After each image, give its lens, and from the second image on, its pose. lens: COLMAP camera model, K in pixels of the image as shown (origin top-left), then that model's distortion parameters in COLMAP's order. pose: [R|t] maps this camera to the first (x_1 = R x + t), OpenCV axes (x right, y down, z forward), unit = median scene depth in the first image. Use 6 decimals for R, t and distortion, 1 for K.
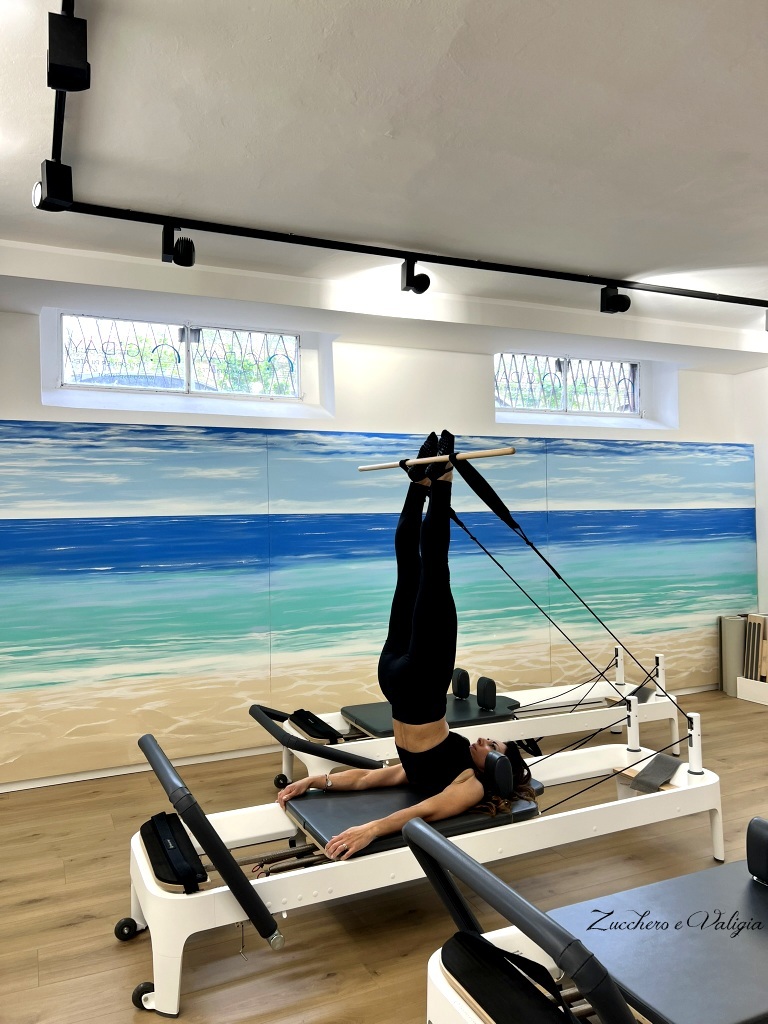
lens RADIAL K [[788.1, 0, 407.1], [0, 788.1, 515.3], [0, 0, 1]] dist [0.057135, -0.068506]
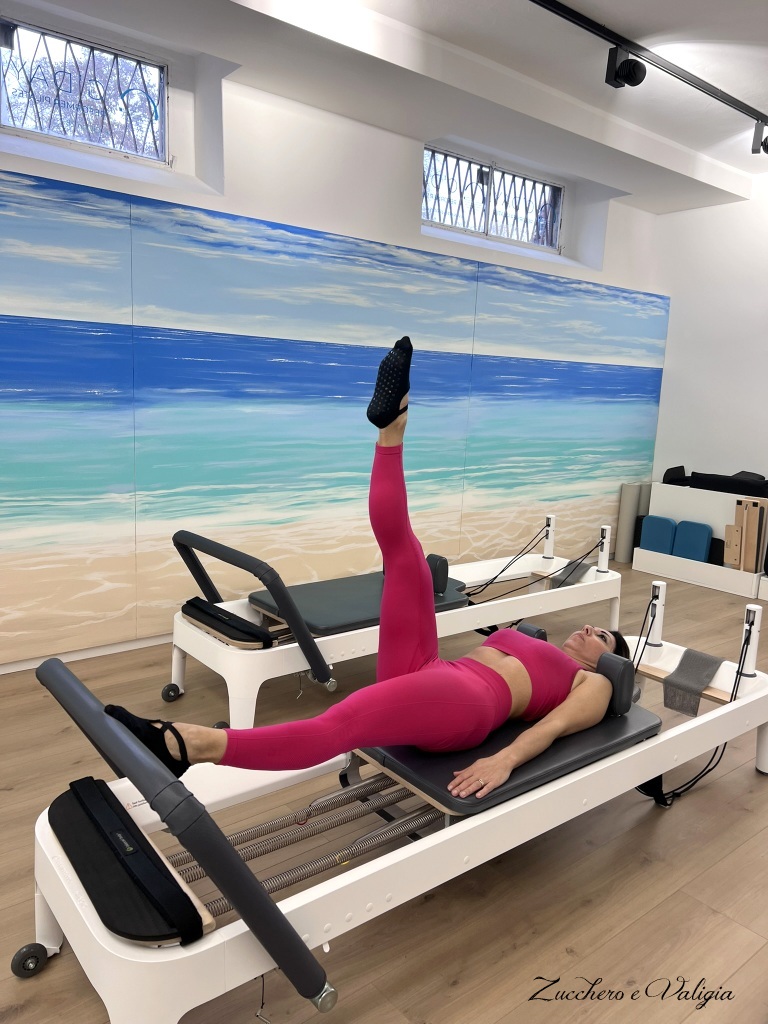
lens RADIAL K [[788.1, 0, 414.7], [0, 788.1, 531.2], [0, 0, 1]] dist [0.057135, -0.068506]
pose [[0.958668, 0.005206, 0.284478, -0.135054], [-0.059796, 0.981190, 0.183551, 0.033036], [-0.278172, -0.192975, 0.940947, 0.233775]]
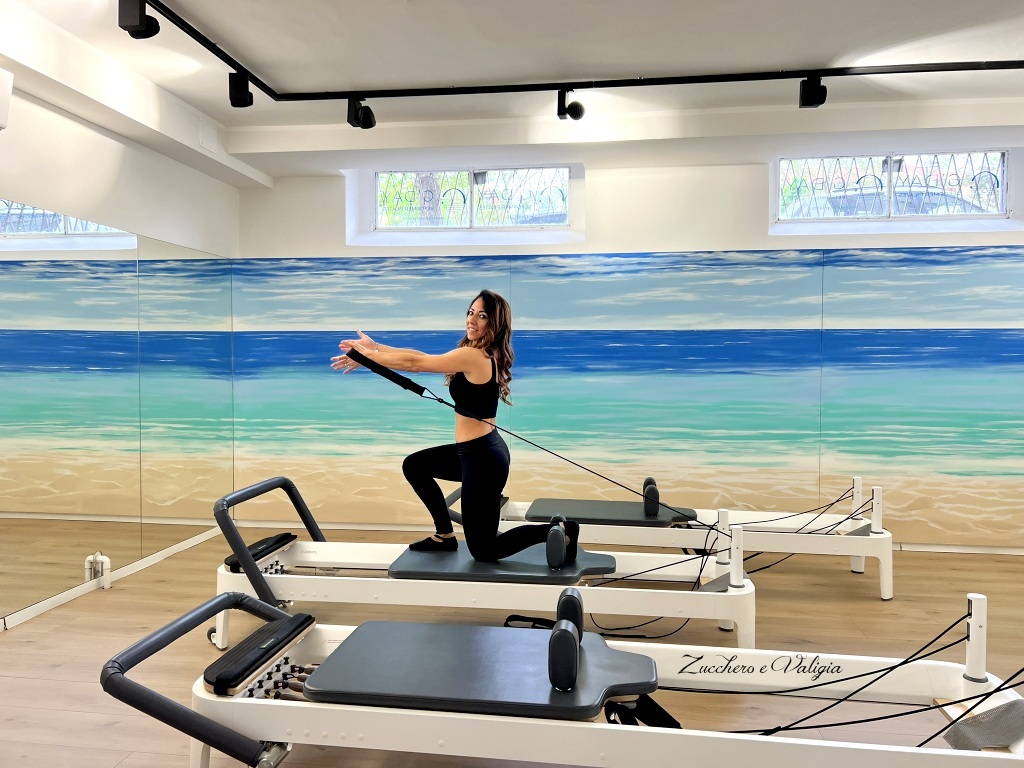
lens RADIAL K [[788.1, 0, 499.2], [0, 788.1, 385.1], [0, 0, 1]] dist [0.057135, -0.068506]
pose [[0.838641, 0.038417, -0.543329, 0.431739], [-0.014830, 0.998750, 0.047728, 0.024384], [0.544483, -0.031969, 0.838162, 0.024617]]
